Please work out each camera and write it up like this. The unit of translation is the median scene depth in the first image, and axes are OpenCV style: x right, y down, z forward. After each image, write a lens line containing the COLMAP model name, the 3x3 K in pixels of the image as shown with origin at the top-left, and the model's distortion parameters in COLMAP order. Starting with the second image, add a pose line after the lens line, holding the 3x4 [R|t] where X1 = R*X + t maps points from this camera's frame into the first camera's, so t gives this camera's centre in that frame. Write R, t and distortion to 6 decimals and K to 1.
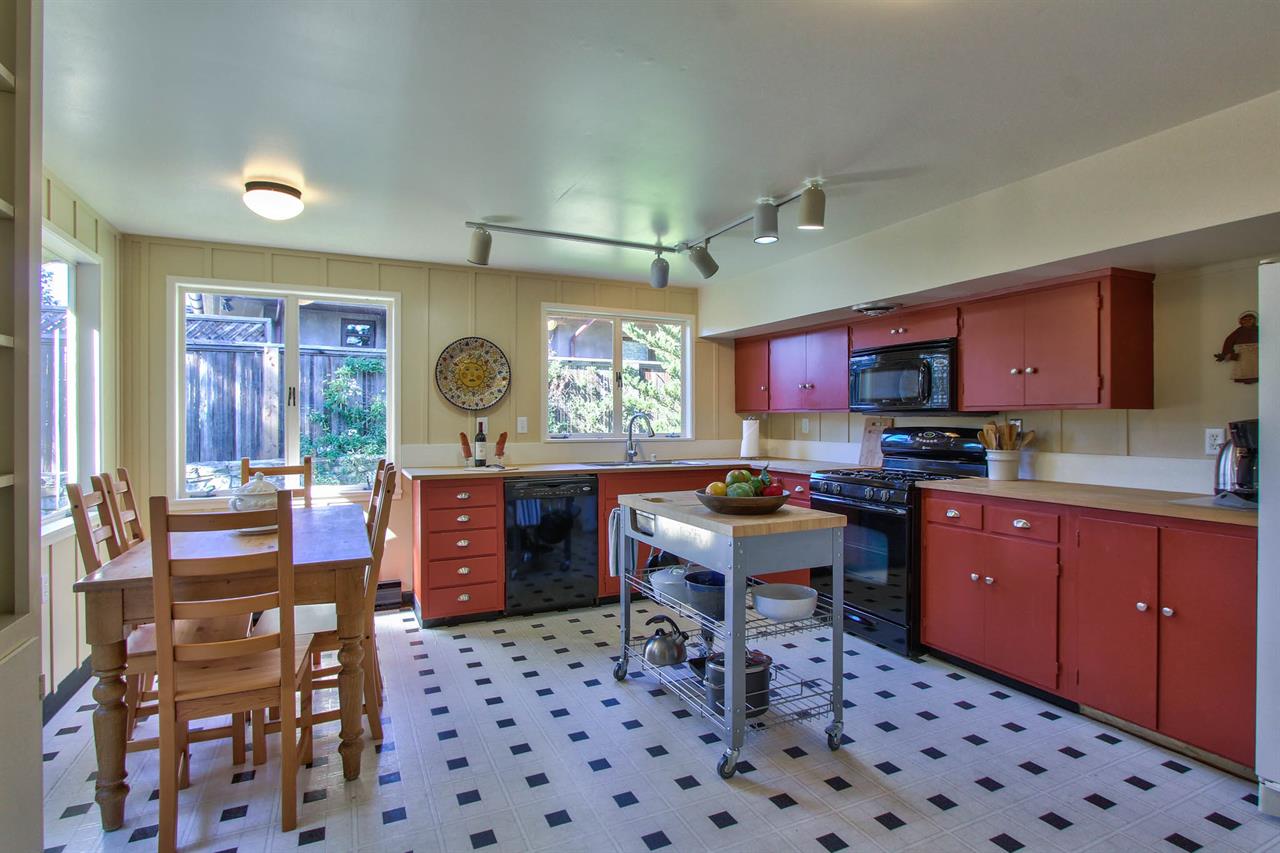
lens RADIAL K [[650.4, 0, 641.3], [0, 650.4, 424.4], [0, 0, 1]] dist [0.000929, -0.000392]
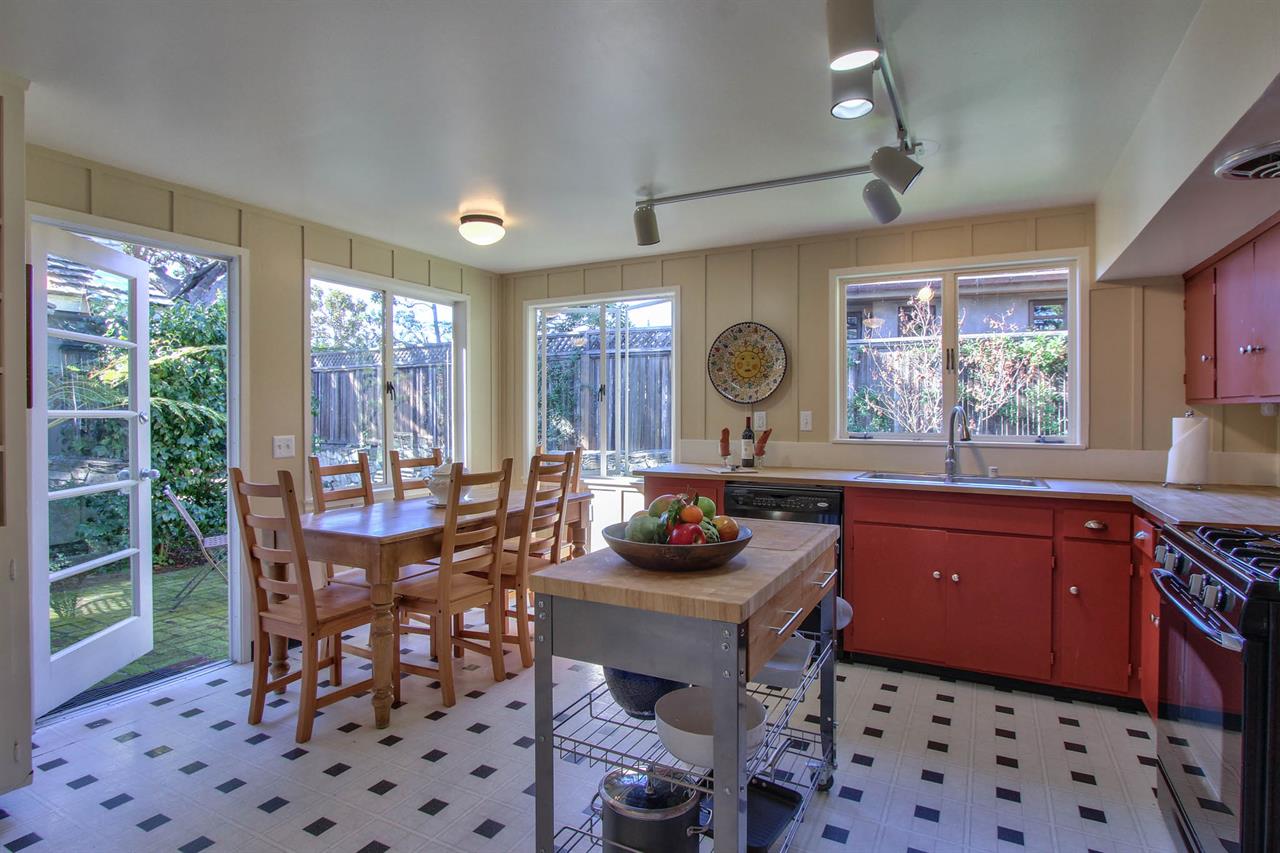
lens RADIAL K [[650.4, 0, 644.5], [0, 650.4, 419.0], [0, 0, 1]] dist [0.000929, -0.000392]
pose [[0.621859, 0.008053, -0.783088, 0.358849], [-0.008172, 0.999959, 0.003793, -0.003023], [0.783087, 0.004041, 0.621899, 0.333574]]
